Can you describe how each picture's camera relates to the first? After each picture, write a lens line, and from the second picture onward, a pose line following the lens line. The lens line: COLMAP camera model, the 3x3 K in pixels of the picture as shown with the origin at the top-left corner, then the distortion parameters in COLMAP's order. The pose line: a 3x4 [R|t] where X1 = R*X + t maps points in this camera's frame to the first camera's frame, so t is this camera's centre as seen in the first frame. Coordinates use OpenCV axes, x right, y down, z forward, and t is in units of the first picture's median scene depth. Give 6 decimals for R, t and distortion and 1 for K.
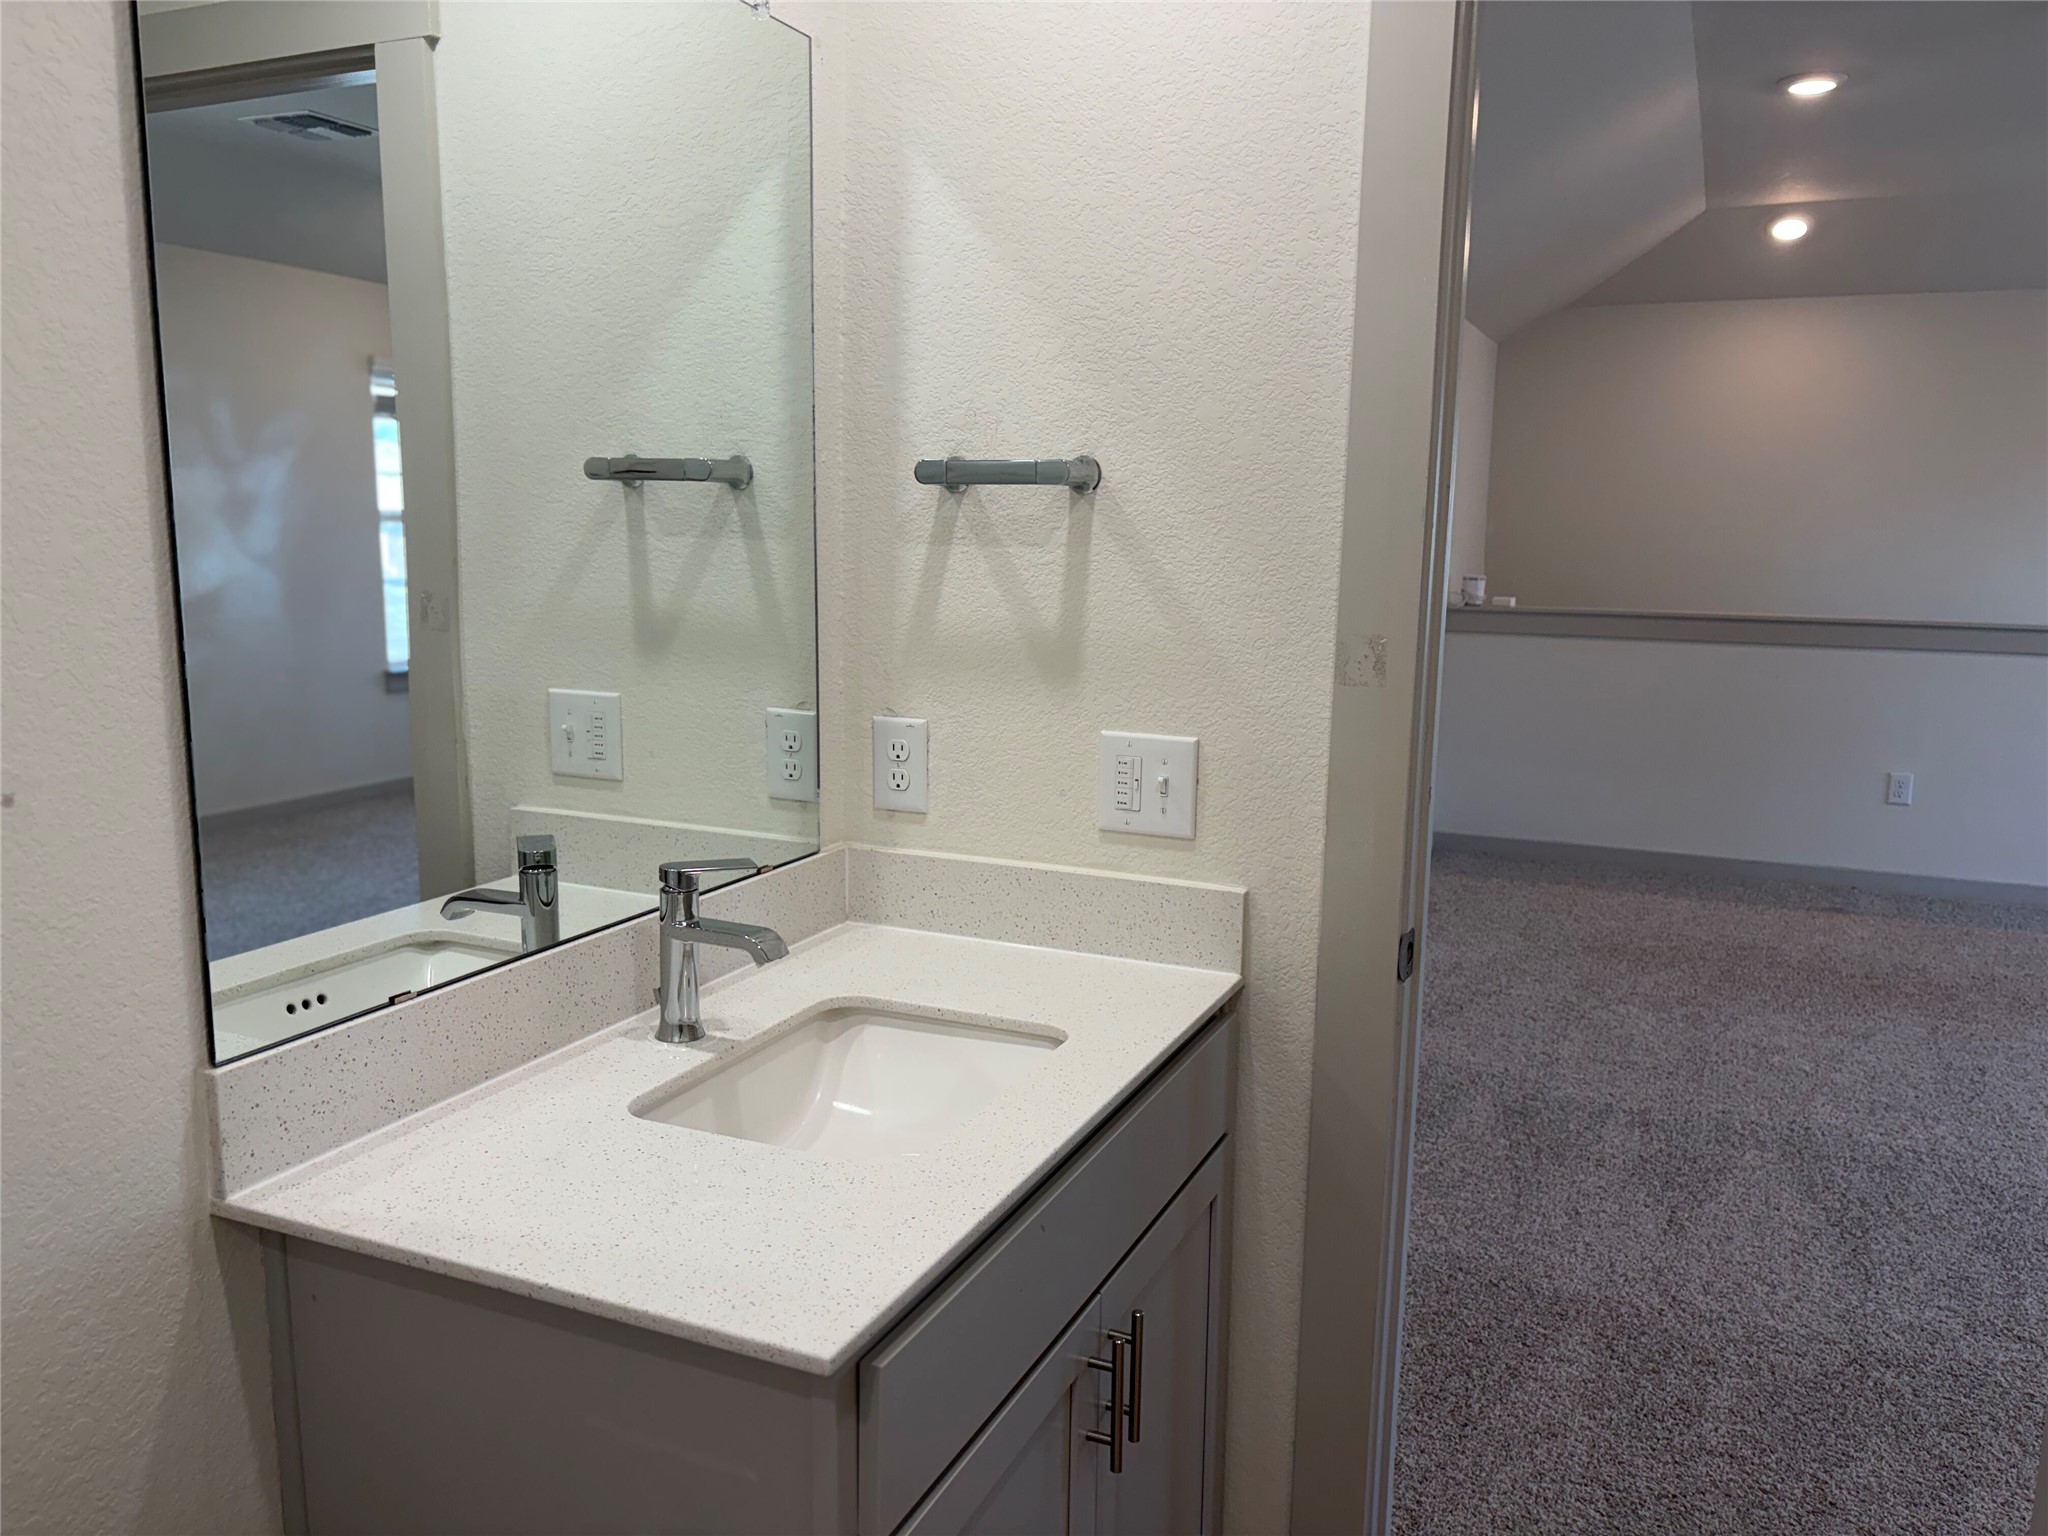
lens RADIAL K [[1550.0, 0, 1021.6], [0, 1550.0, 775.8], [0, 0, 1]] dist [0.045361, -0.049858]
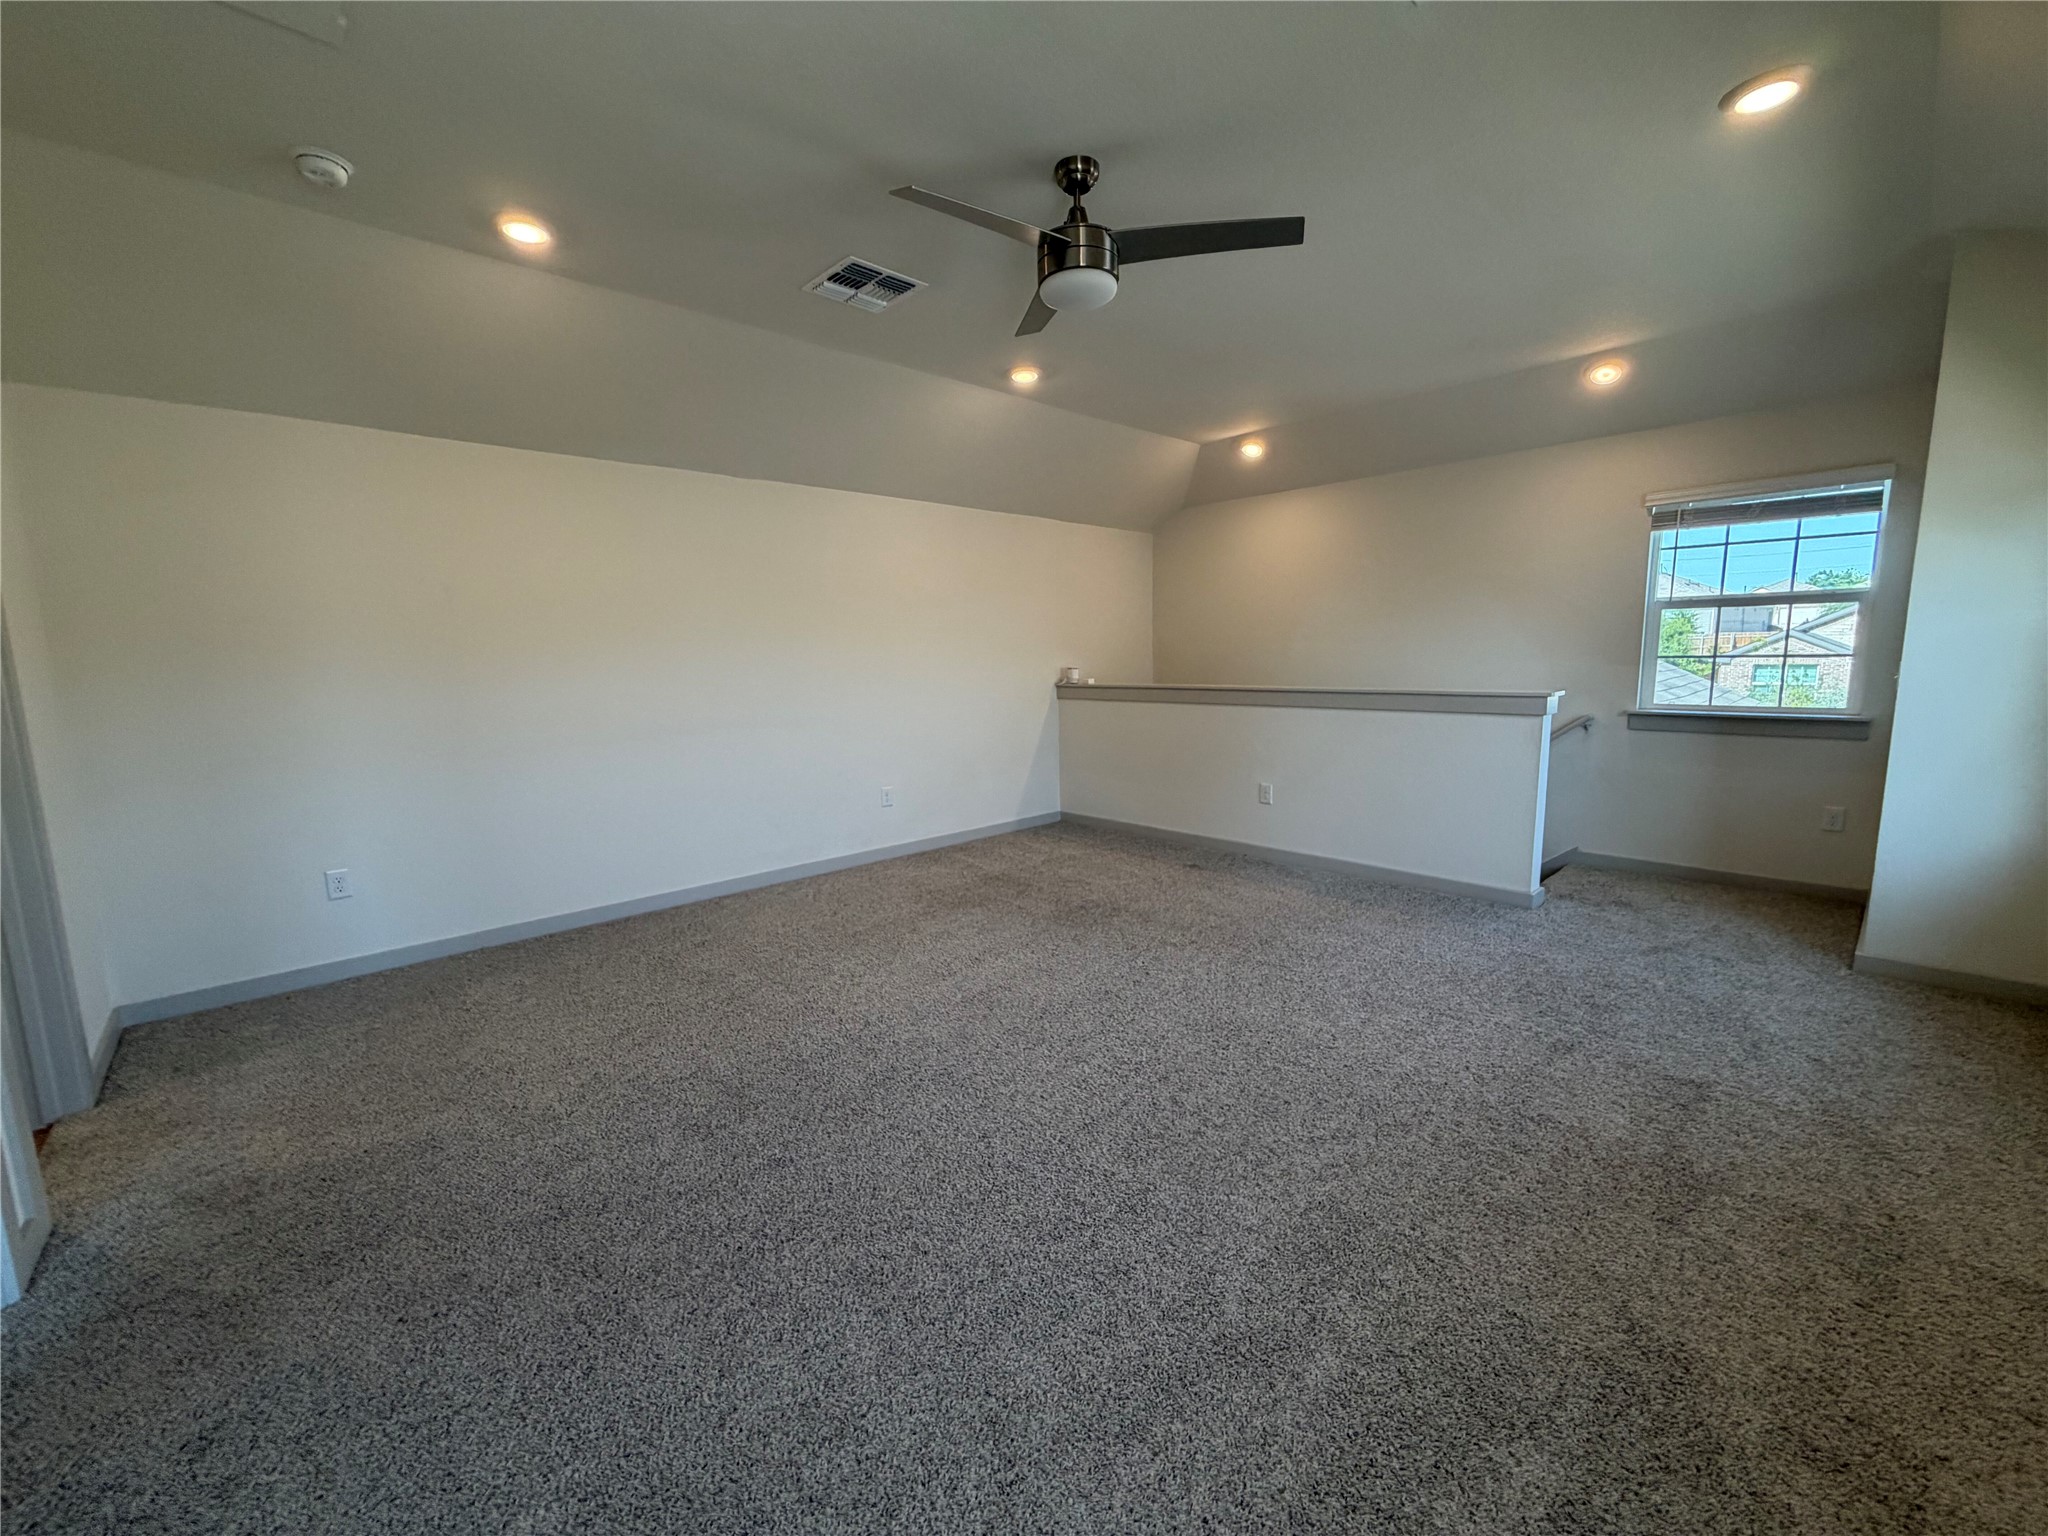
lens RADIAL K [[816.9, 0, 1016.2], [0, 816.9, 767.6], [0, 0, 1]] dist [-0.001559, 0.000418]
pose [[0.919520, 0.024542, -0.392276, 0.742795], [-0.035247, 0.999176, -0.020110, 0.008412], [0.391459, 0.032318, 0.919628, 0.160597]]
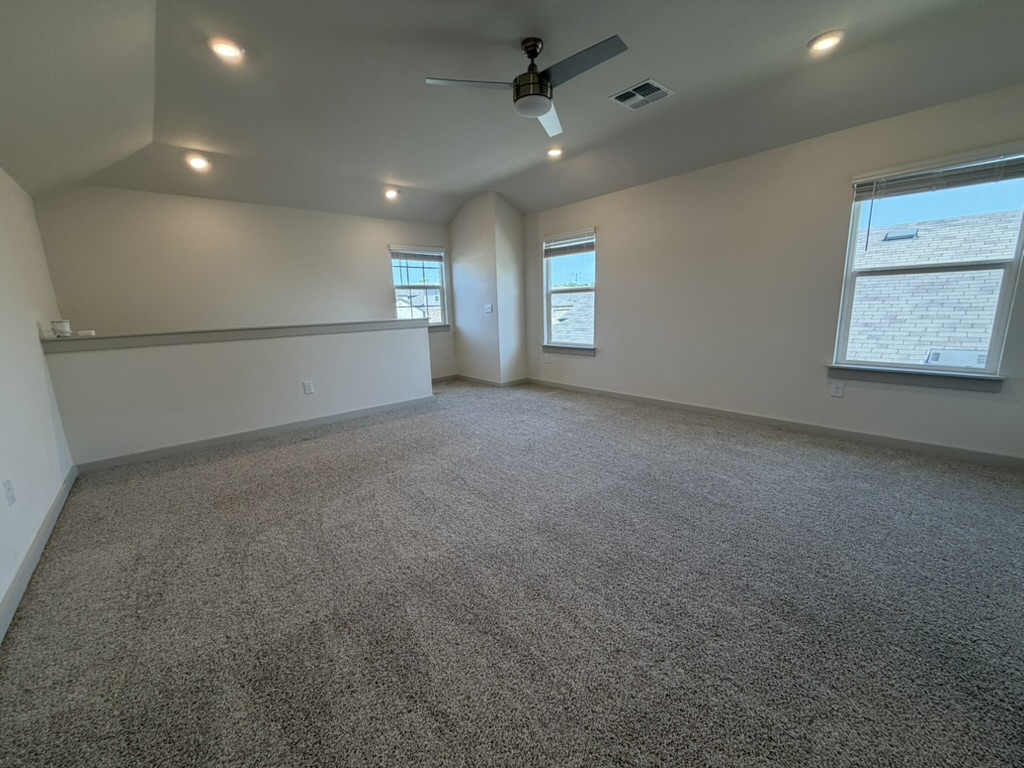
lens RADIAL K [[405.2, 0, 508.5], [0, 405.2, 383.7], [0, 0, 1]] dist [-0.000017, 0.000676]
pose [[0.417016, -0.203466, 0.885832, 0.102146], [0.185672, 0.973139, 0.136112, -0.033322], [-0.889732, 0.107714, 0.443592, 0.439278]]
